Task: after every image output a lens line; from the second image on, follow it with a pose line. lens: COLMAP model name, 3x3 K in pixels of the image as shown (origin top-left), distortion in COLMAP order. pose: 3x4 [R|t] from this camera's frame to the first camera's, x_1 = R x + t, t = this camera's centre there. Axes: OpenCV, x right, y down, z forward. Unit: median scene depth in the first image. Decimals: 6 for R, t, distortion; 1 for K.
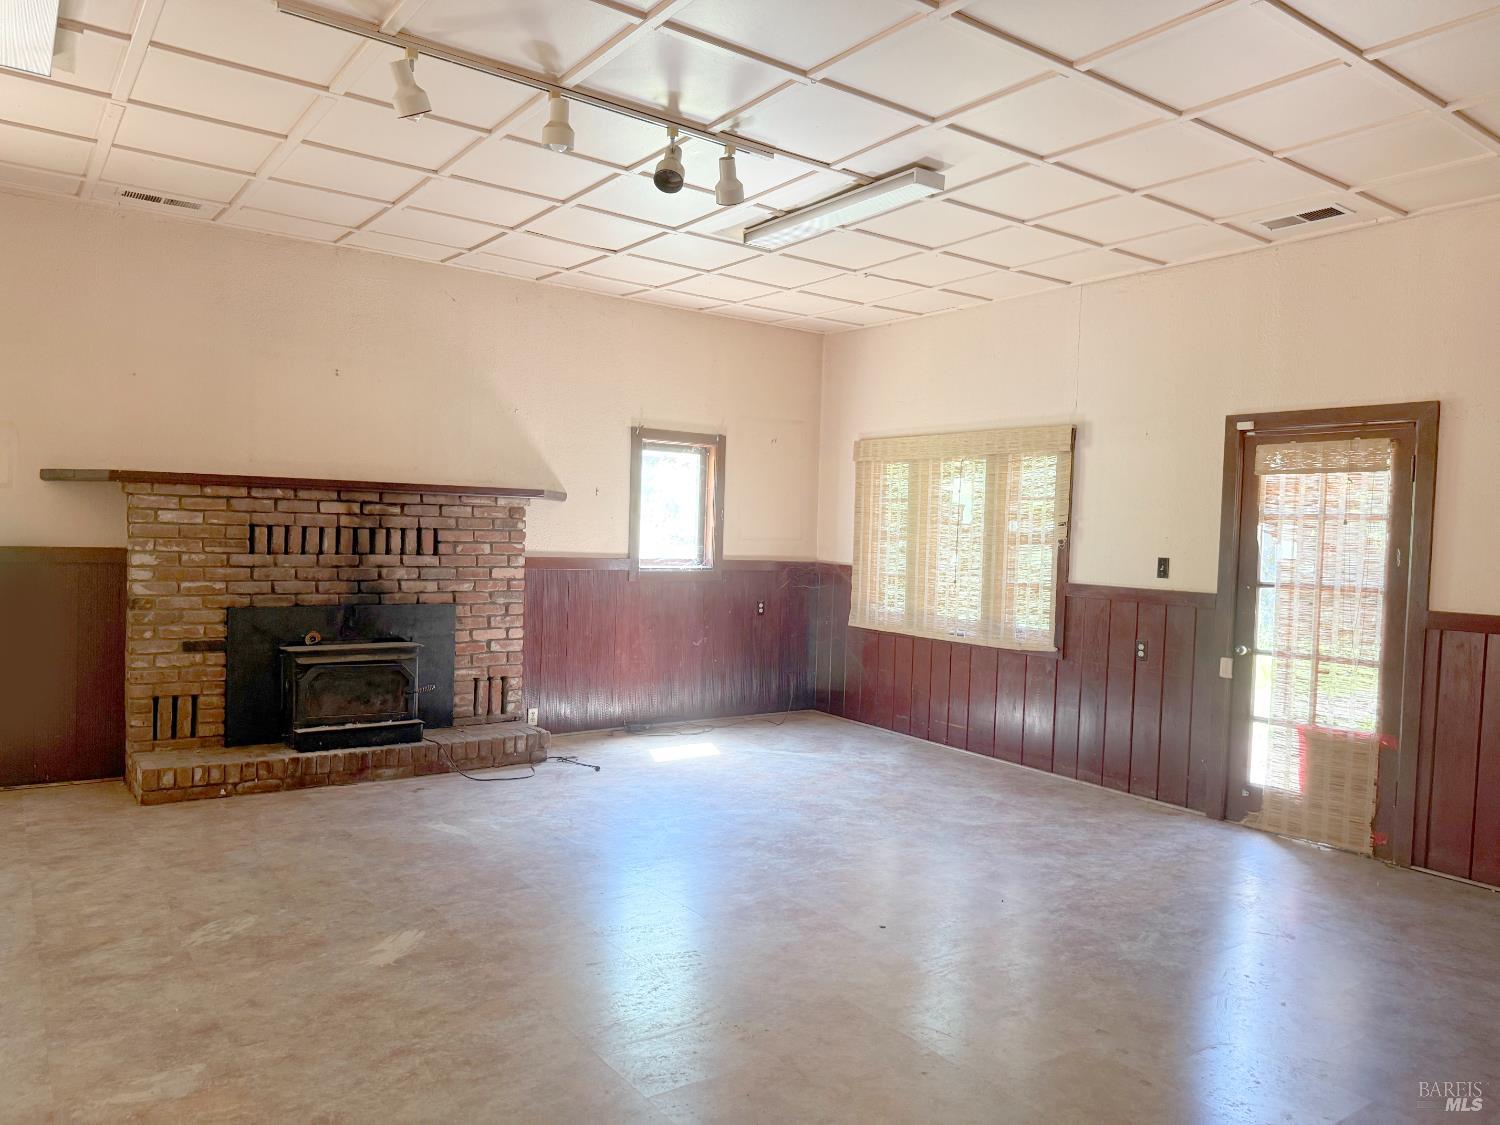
lens RADIAL K [[1047.2, 0, 756.1], [0, 1047.2, 566.7], [0, 0, 1]] dist [0.087398, -0.099281]
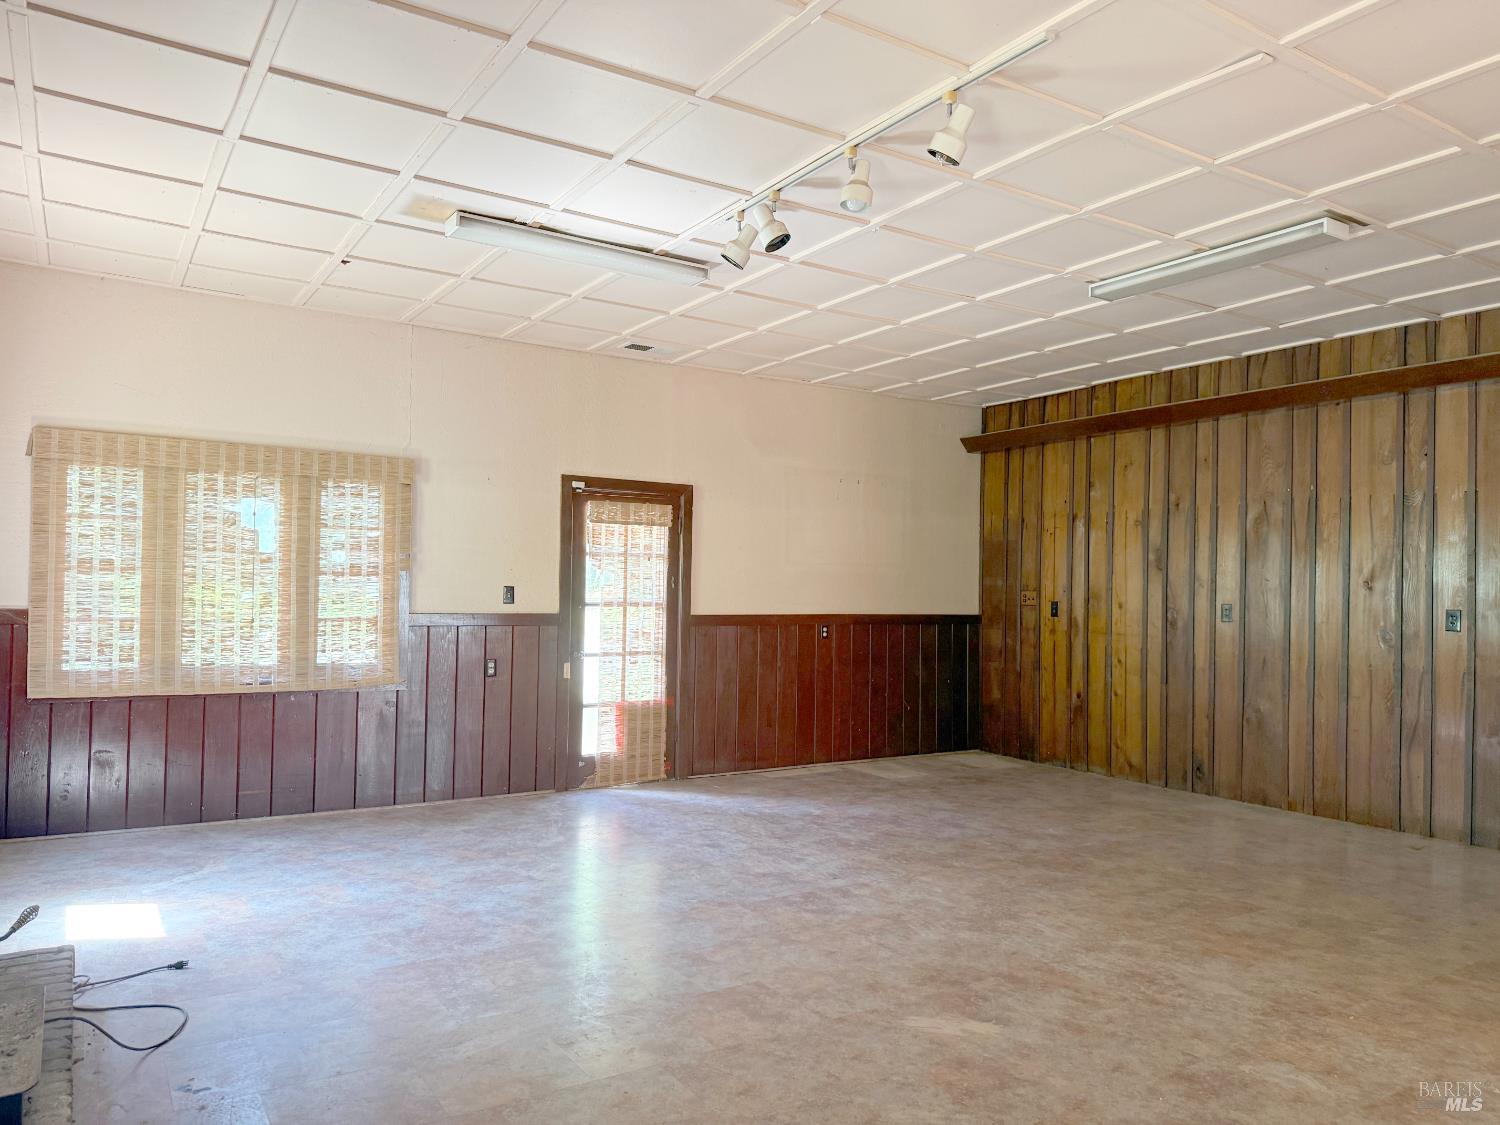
lens RADIAL K [[1047.2, 0, 756.1], [0, 1047.2, 566.7], [0, 0, 1]] dist [0.087398, -0.099281]
pose [[0.055354, -0.013243, 0.998379, -0.844372], [0.015179, 0.999808, 0.012421, -0.044775], [-0.998351, 0.014467, 0.055544, 0.727165]]
